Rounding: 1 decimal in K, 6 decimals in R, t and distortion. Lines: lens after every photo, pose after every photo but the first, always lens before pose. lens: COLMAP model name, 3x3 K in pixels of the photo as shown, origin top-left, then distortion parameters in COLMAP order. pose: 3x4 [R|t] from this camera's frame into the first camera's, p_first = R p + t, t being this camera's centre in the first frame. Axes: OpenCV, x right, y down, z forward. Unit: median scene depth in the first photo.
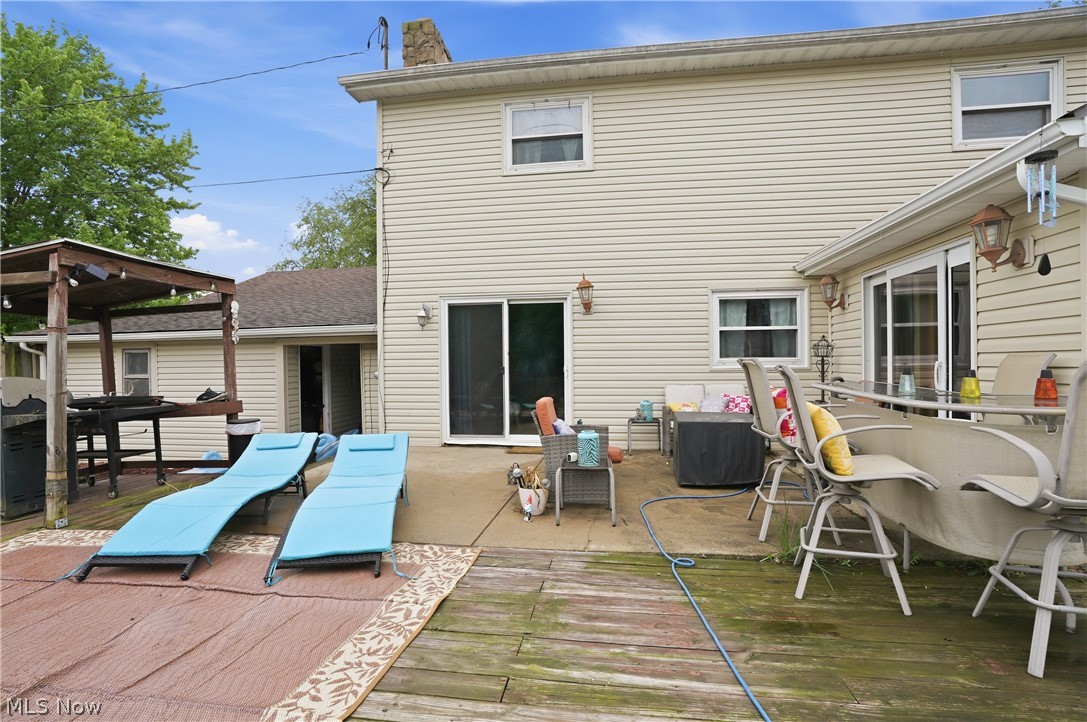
lens RADIAL K [[500.5, 0, 543.5], [0, 500.5, 361.0], [0, 0, 1]] dist [-0.059068, 0.022115]
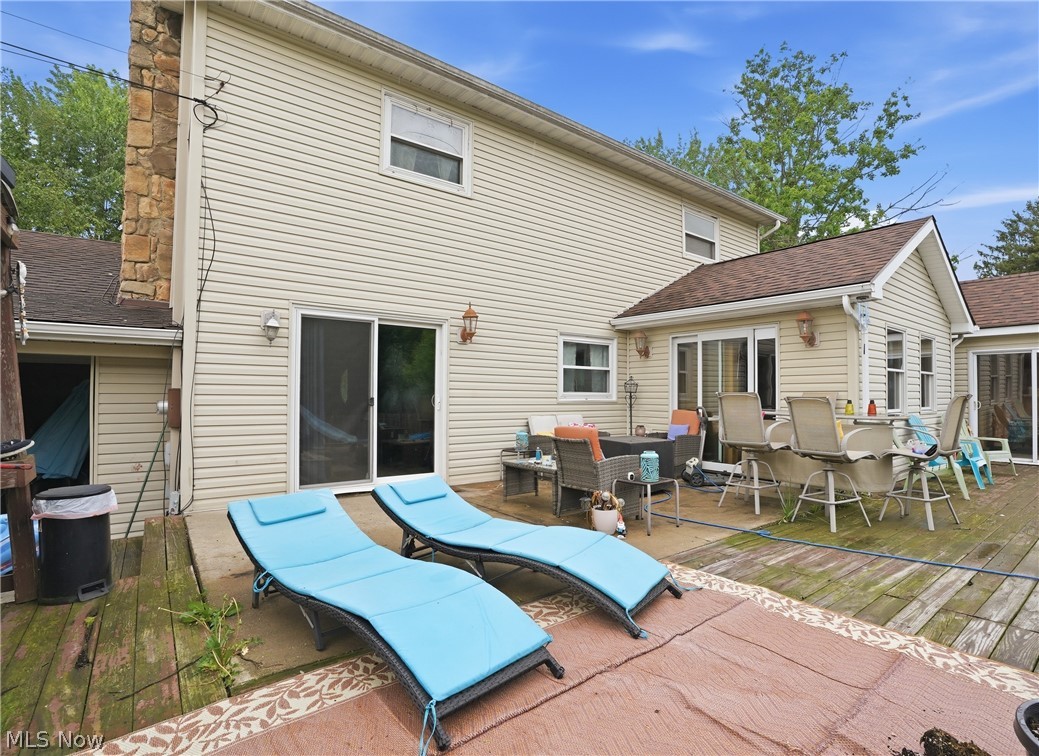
lens RADIAL K [[546.3, 0, 519.5], [0, 546.3, 378.0], [0, 0, 1]] dist [-0.044700, 0.000962]
pose [[0.664292, 0.037988, 0.746508, -0.670218], [-0.011586, 0.999111, -0.040532, 0.014388], [-0.747384, 0.018276, 0.664141, 0.233254]]
